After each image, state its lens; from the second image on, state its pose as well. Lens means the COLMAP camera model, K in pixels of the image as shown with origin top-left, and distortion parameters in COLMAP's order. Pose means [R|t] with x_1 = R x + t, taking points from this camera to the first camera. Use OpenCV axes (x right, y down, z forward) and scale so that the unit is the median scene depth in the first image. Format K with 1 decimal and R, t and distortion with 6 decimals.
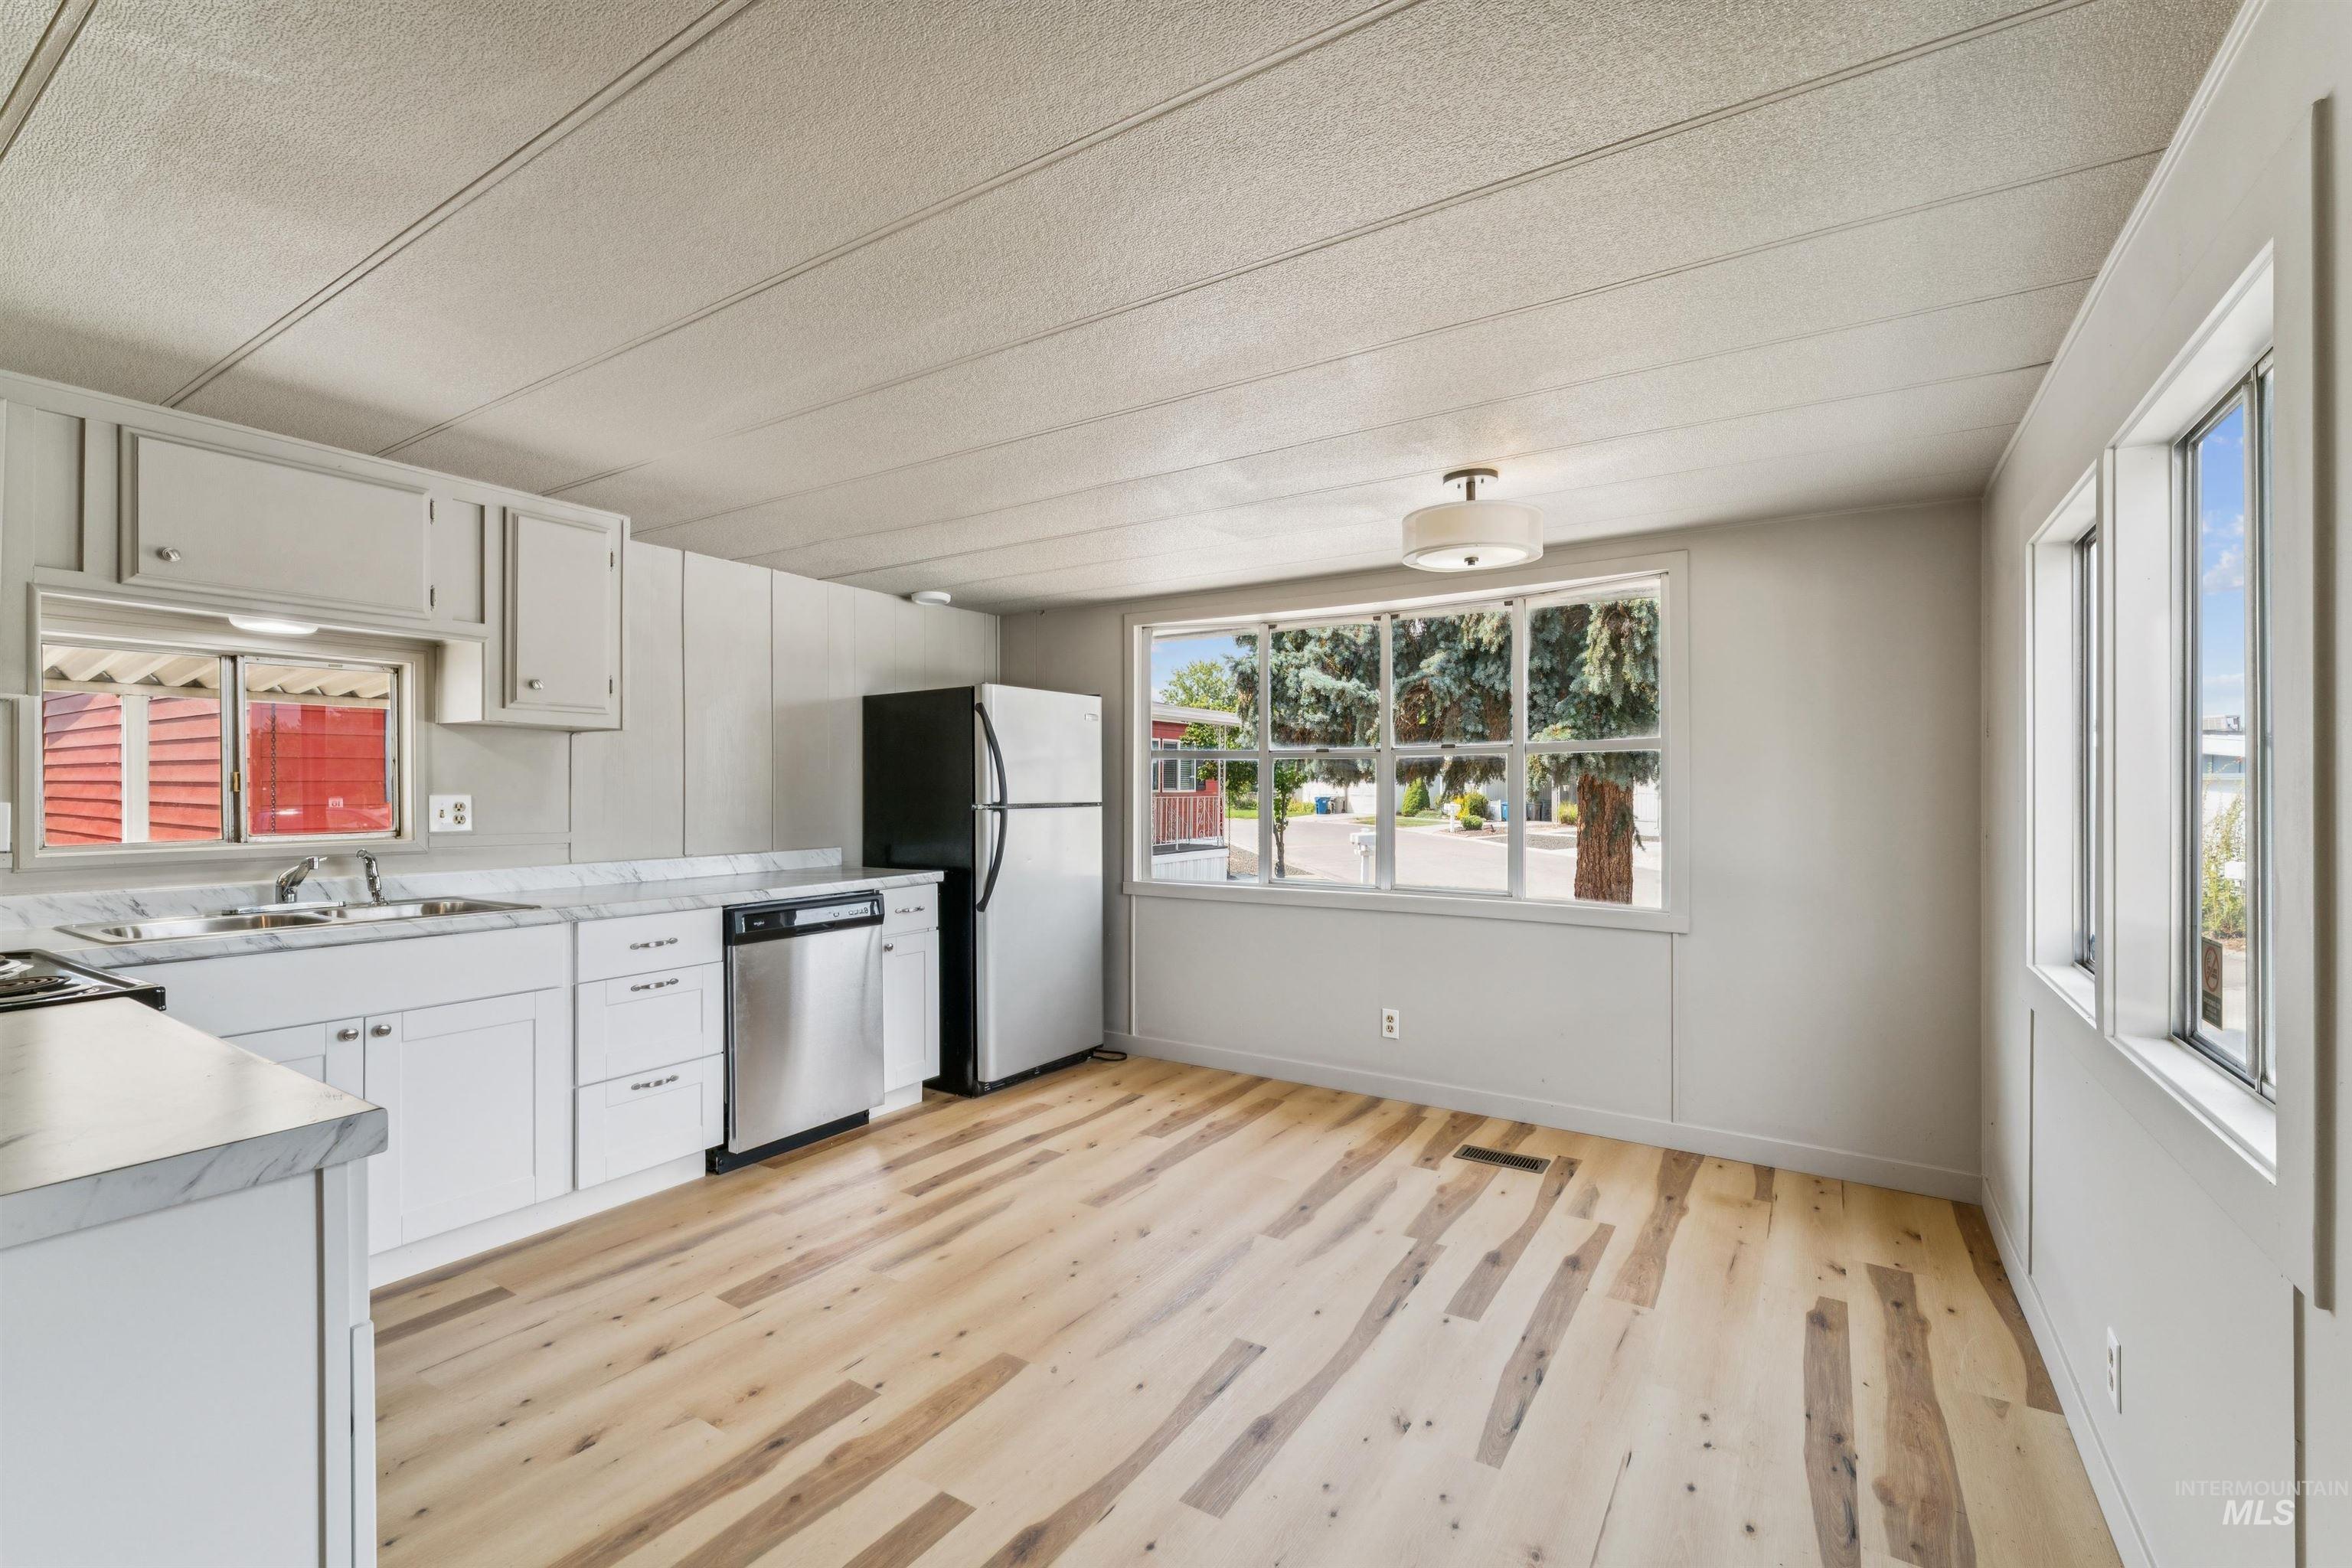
lens RADIAL K [[1004.3, 0, 1176.0], [0, 1004.3, 784.0], [0, 0, 1]] dist [-0.011779, 0.000540]
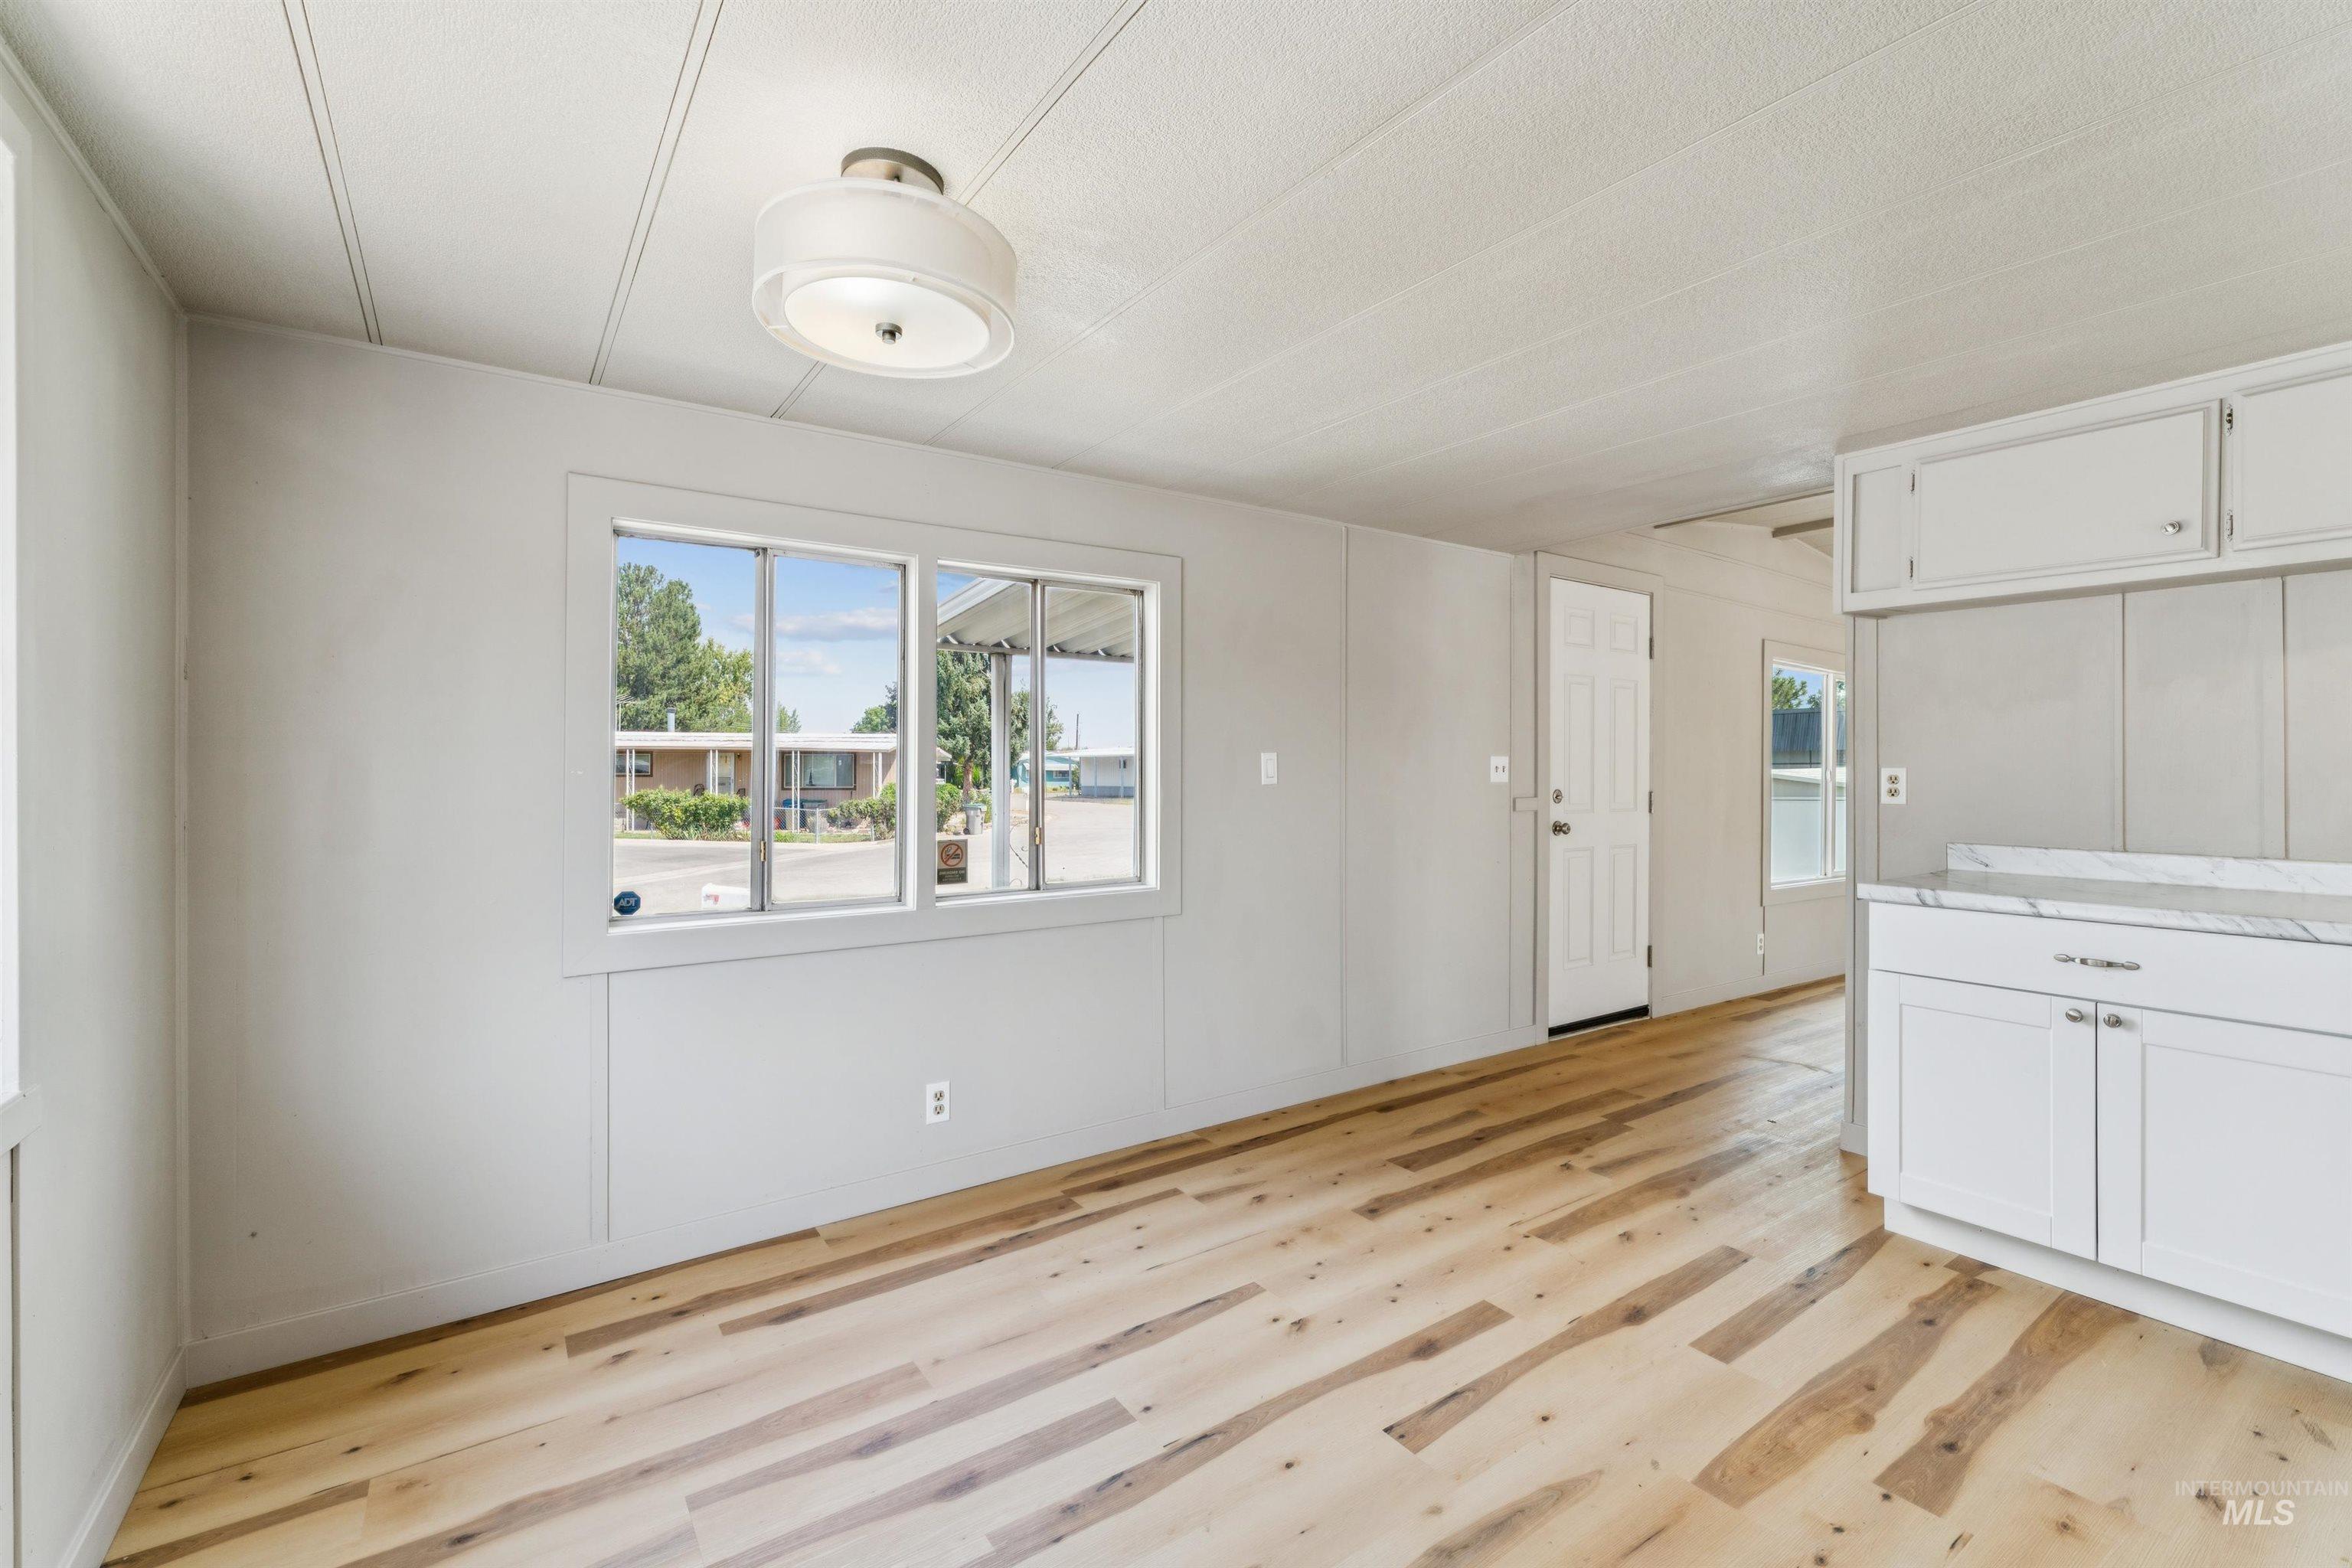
lens RADIAL K [[1004.3, 0, 1176.0], [0, 1004.3, 784.0], [0, 0, 1]] dist [-0.011779, 0.000540]
pose [[-0.922380, -0.007149, 0.386217, -0.056862], [-0.001268, 0.999879, 0.015478, 0.010166], [-0.386281, 0.013786, -0.922278, 1.534368]]
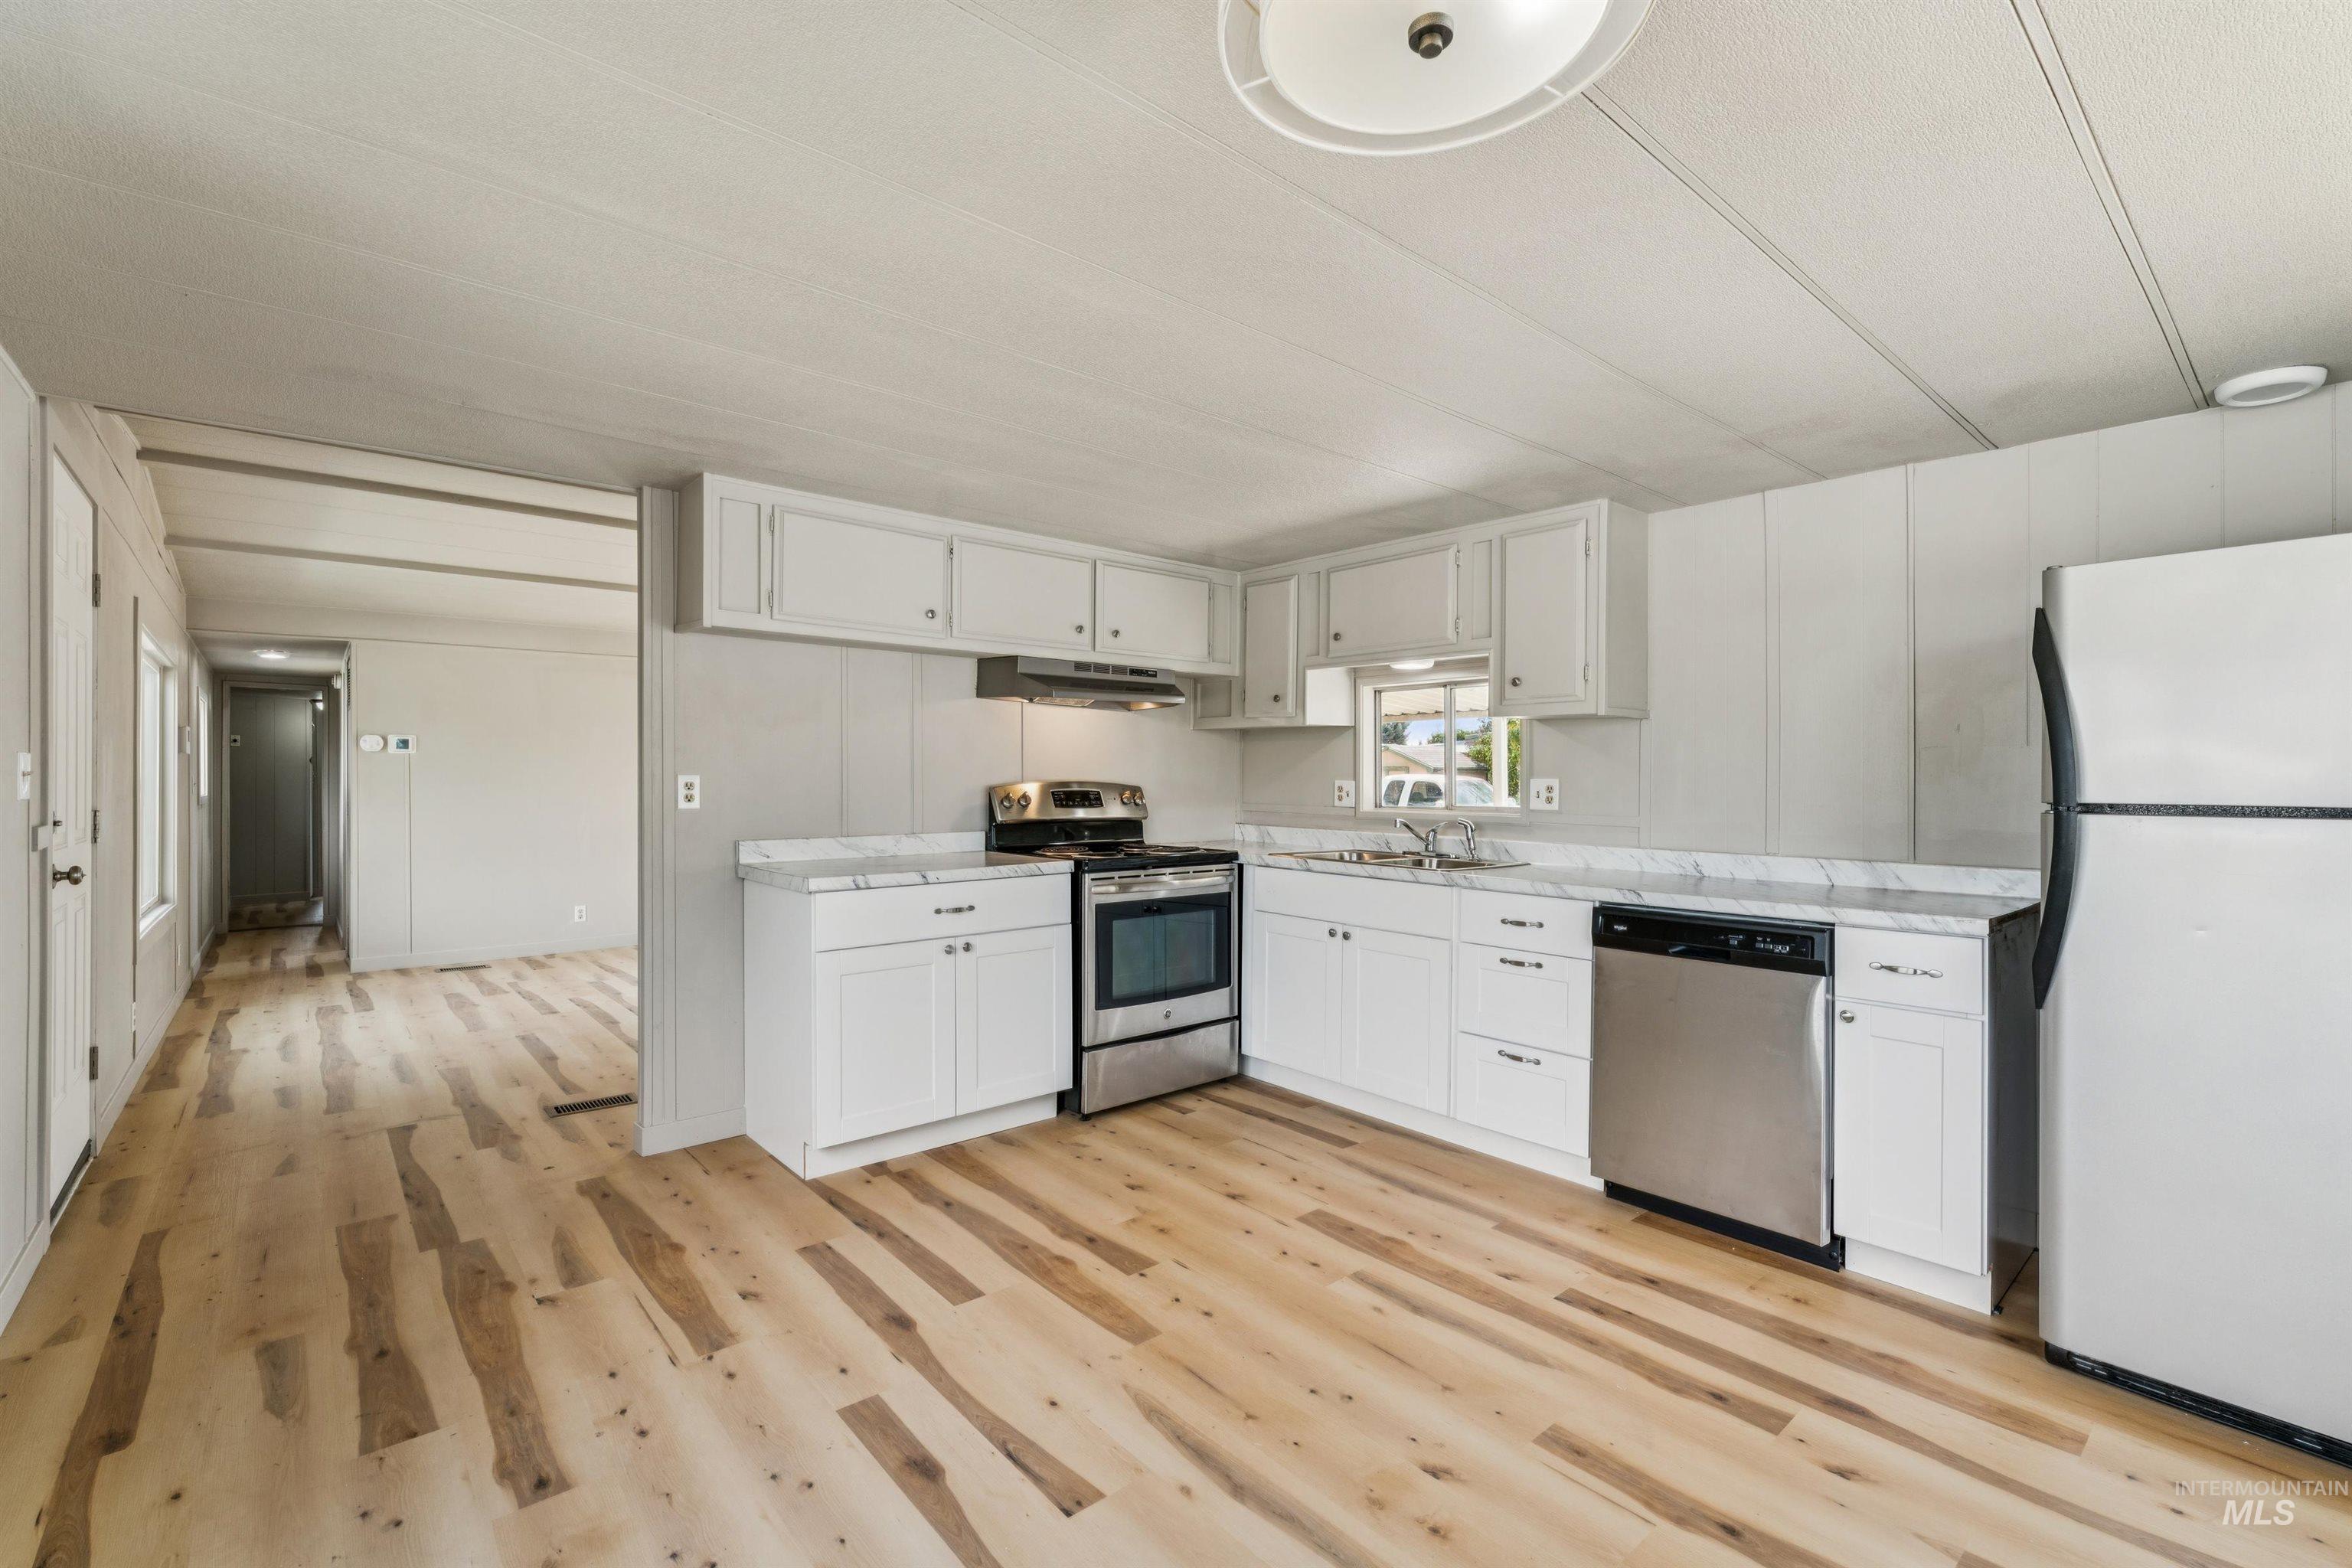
lens RADIAL K [[1026.0, 0, 1183.1], [0, 1026.0, 786.5], [0, 0, 1]] dist [-0.010099, -0.000029]
pose [[-0.280166, 0.009809, -0.959901, 0.664699], [-0.000985, 0.999944, 0.010506, 0.008651], [0.959951, 0.003889, -0.280141, 1.085830]]
